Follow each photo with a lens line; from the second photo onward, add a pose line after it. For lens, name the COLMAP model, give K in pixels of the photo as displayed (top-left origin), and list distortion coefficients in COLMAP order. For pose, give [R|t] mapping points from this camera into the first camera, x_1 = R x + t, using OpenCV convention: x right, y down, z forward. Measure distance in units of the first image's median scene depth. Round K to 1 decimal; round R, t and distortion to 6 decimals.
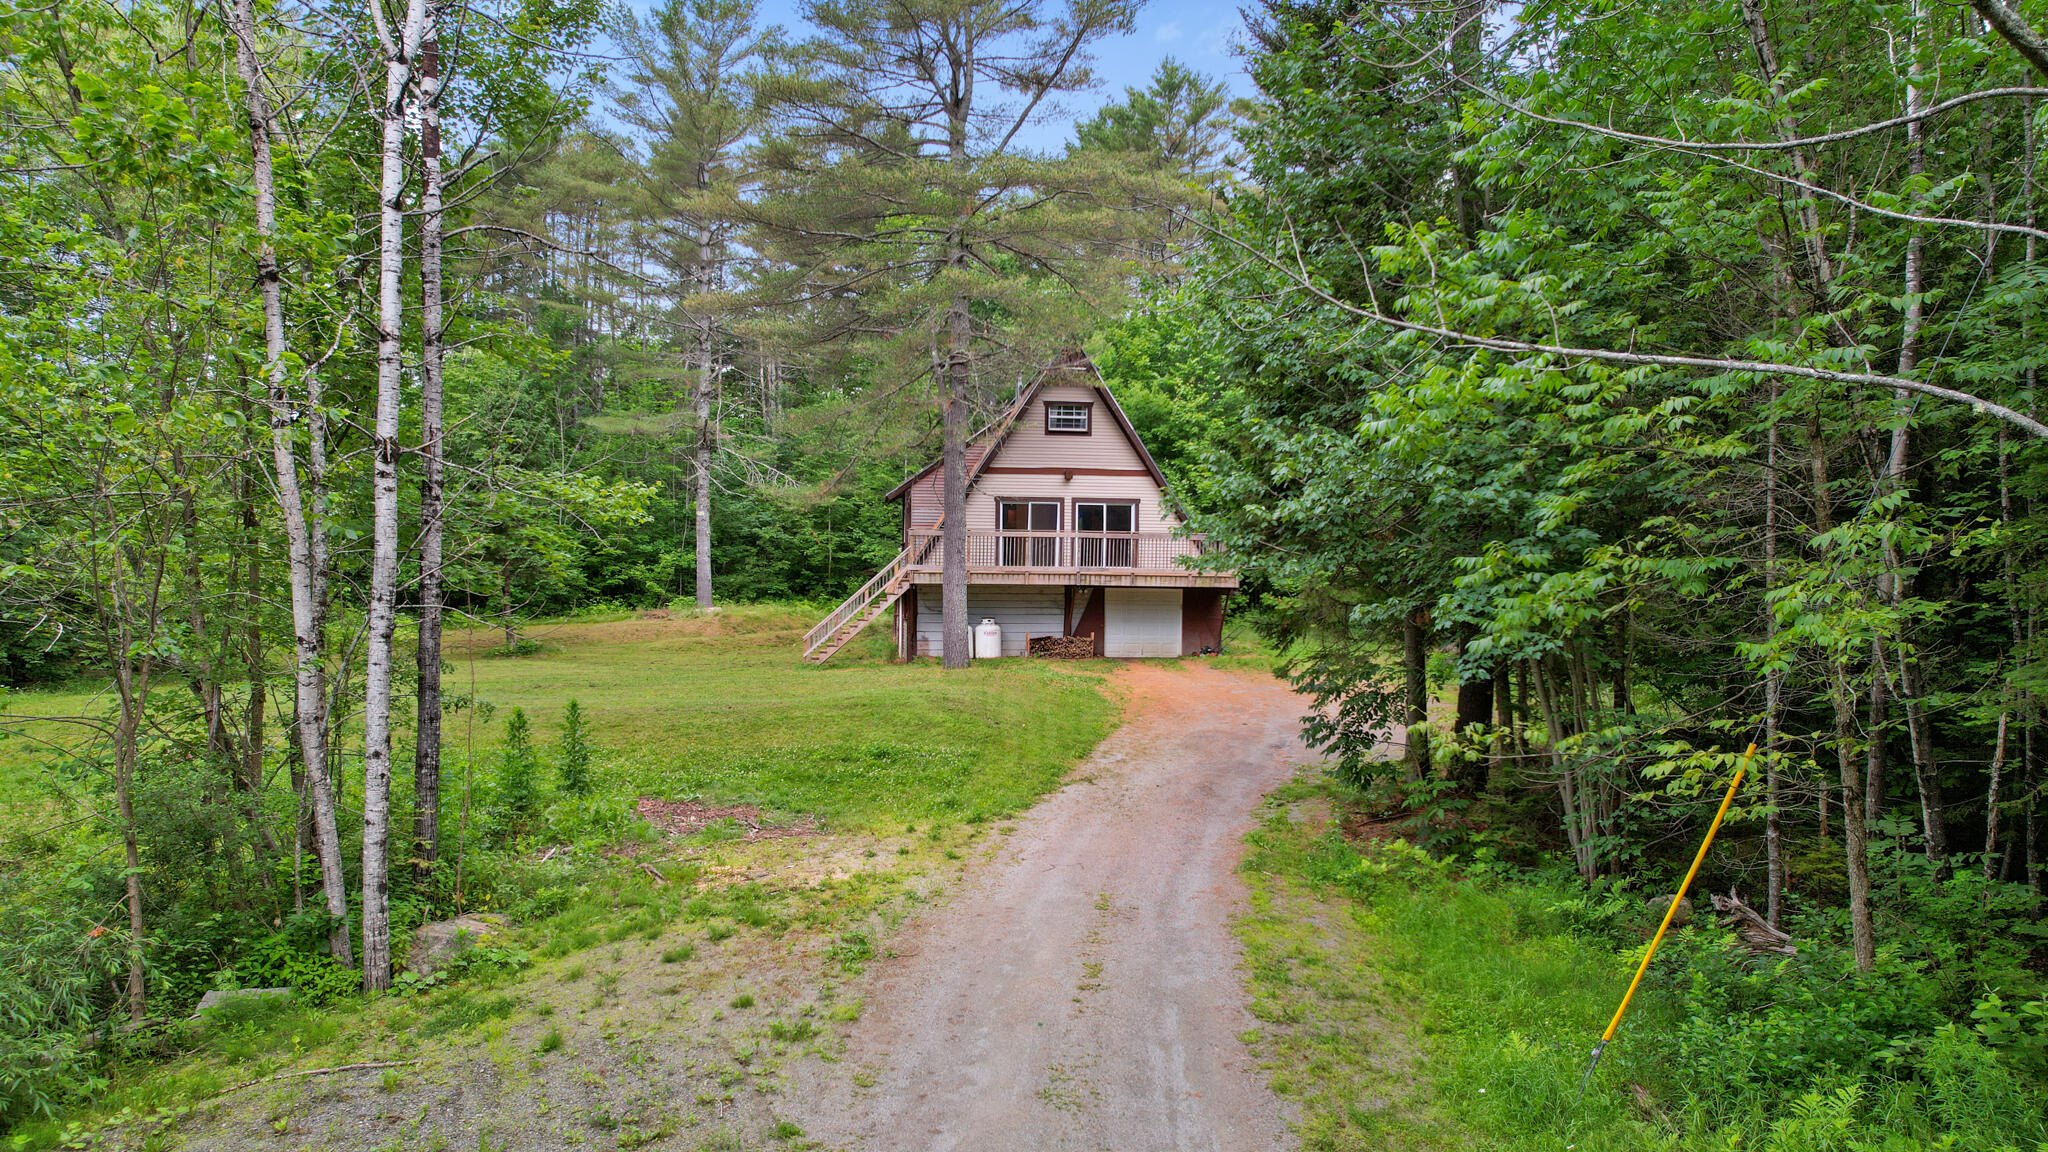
lens RADIAL K [[1313.0, 0, 1038.9], [0, 1313.0, 569.7], [0, 0, 1]] dist [-0.094817, 0.082711]
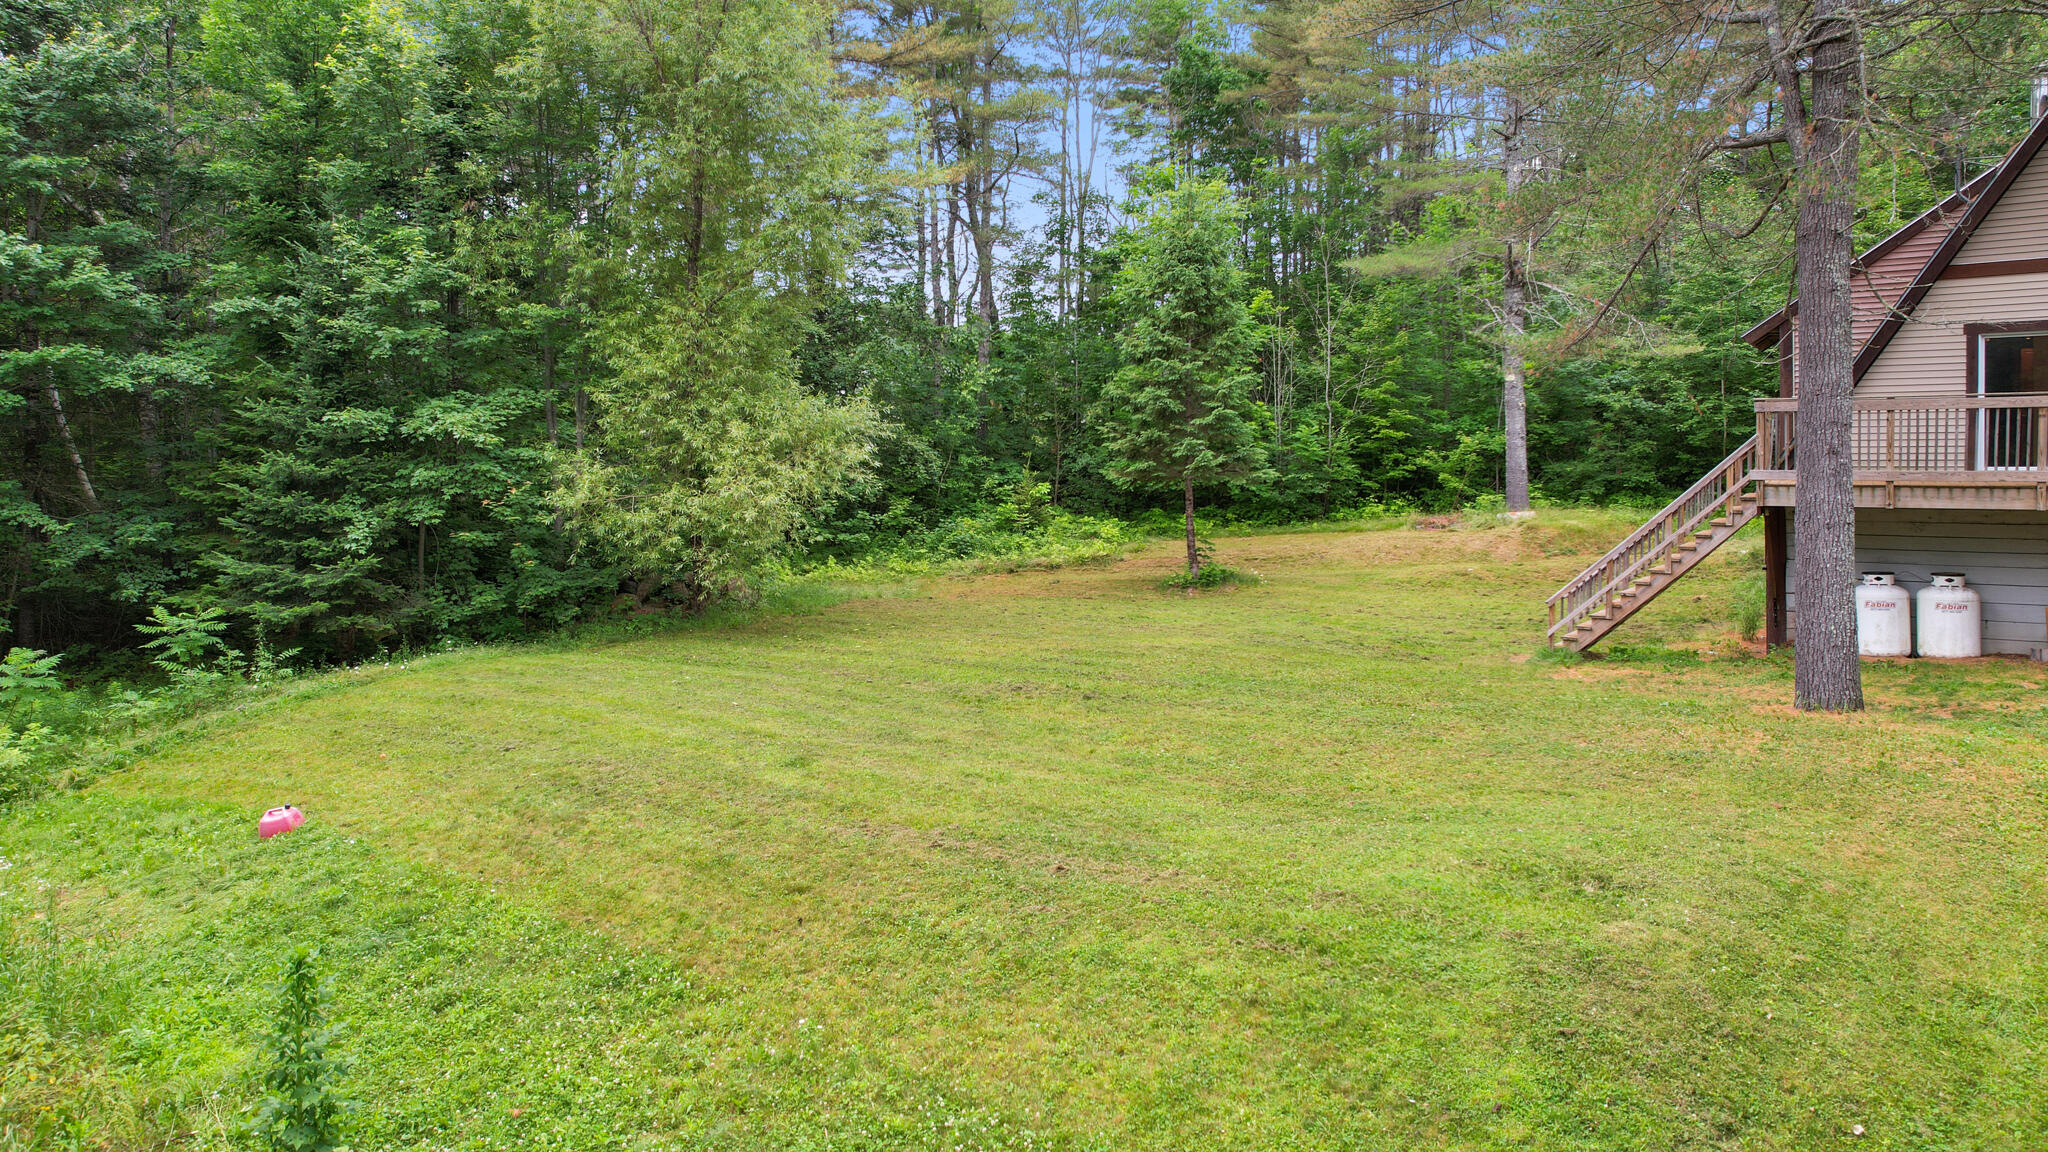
lens RADIAL K [[1334.4, 0, 1063.0], [0, 1334.4, 478.6], [0, 0, 1]] dist [-0.003321, 0.000655]
pose [[0.768914, 0.001577, -0.639350, 0.024718], [0.022089, 0.999334, 0.029031, -0.020536], [0.638970, -0.036445, 0.768368, 0.396829]]
